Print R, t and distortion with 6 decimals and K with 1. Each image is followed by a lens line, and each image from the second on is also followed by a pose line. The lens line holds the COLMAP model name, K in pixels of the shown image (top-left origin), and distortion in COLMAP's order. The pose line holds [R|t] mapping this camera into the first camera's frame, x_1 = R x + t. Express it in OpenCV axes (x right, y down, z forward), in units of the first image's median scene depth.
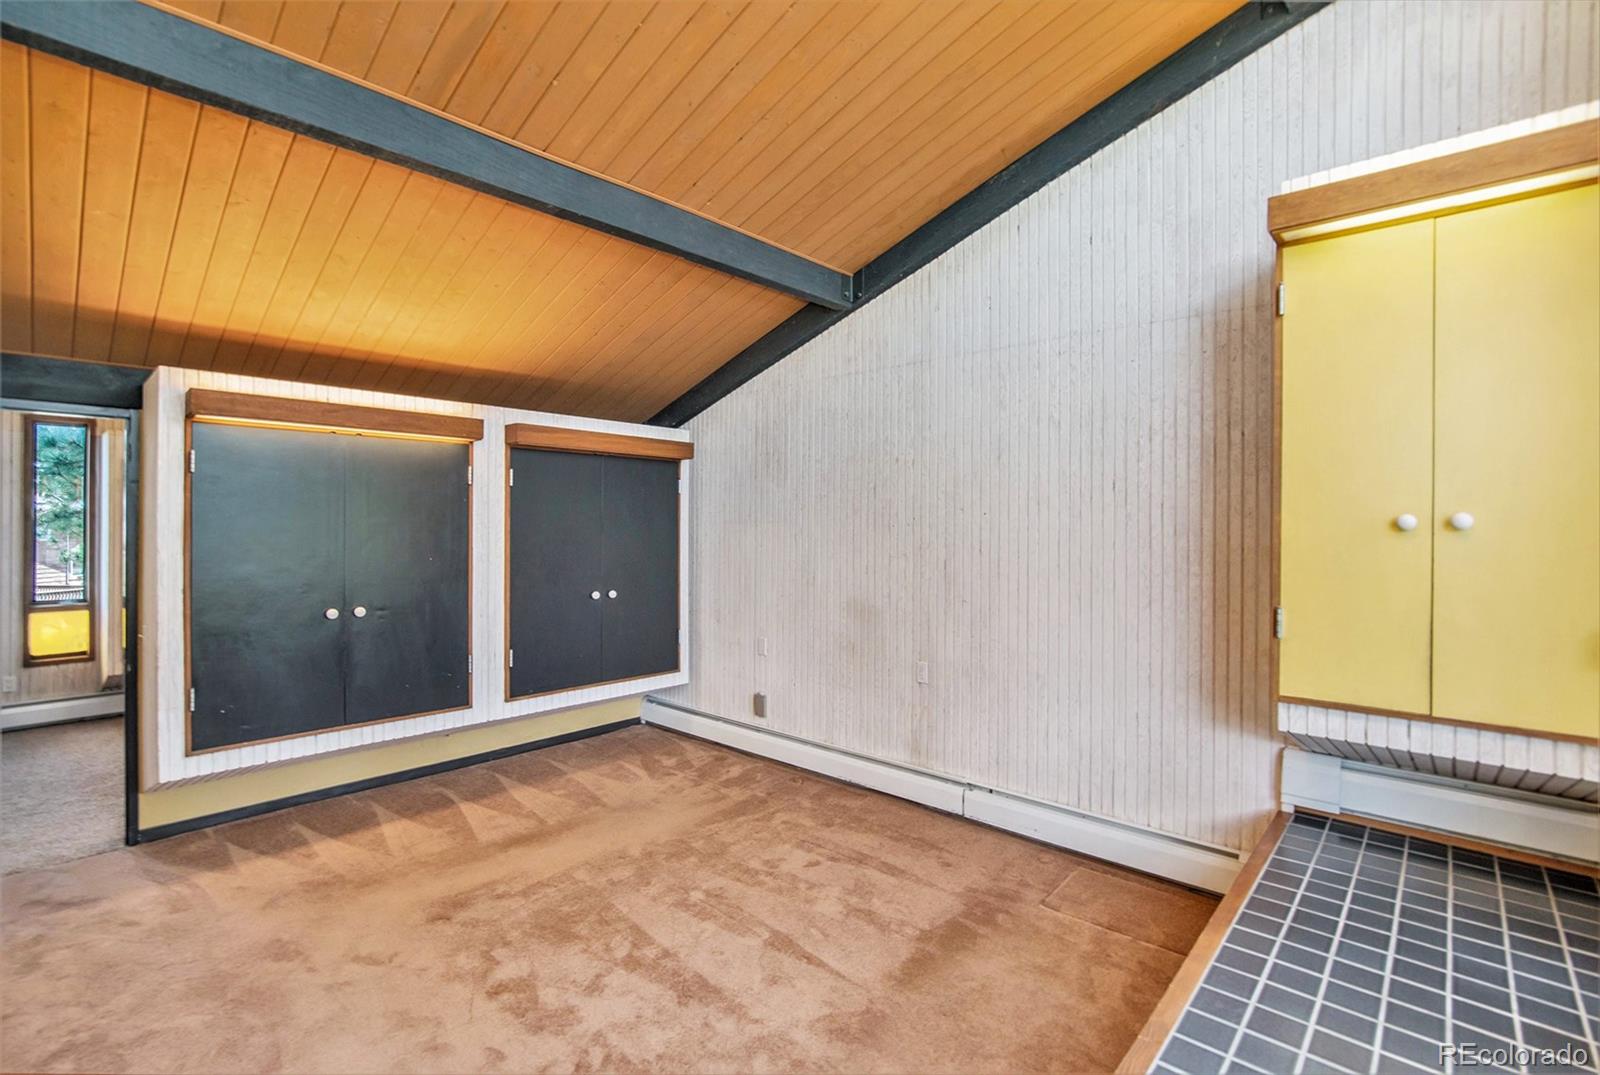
lens RADIAL K [[735.1, 0, 799.9], [0, 735.1, 522.8], [0, 0, 1]] dist [-0.000150, -0.000040]
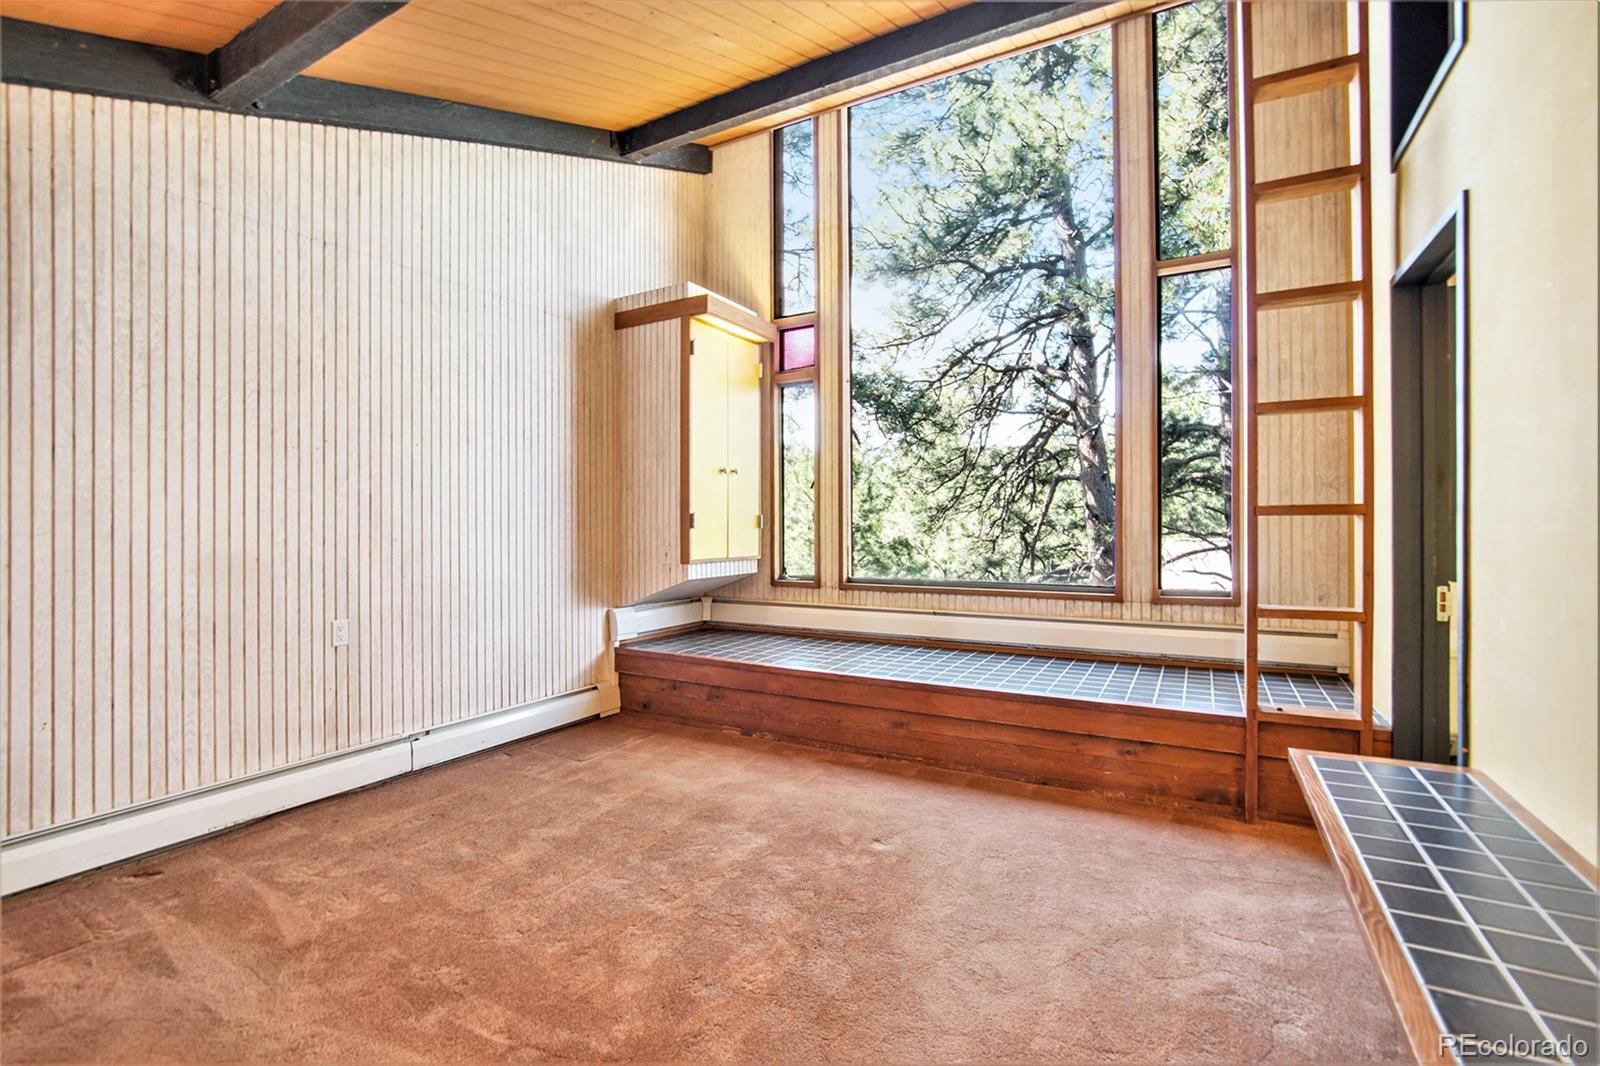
lens RADIAL K [[725.1, 0, 800.0], [0, 725.1, 533.0], [0, 0, 1]] dist [-0.000079, -0.000128]
pose [[-0.220452, -0.006455, 0.975377, -0.913966], [0.001731, 0.999974, 0.007009, 0.116821], [-0.975396, 0.003233, -0.220435, 0.874098]]
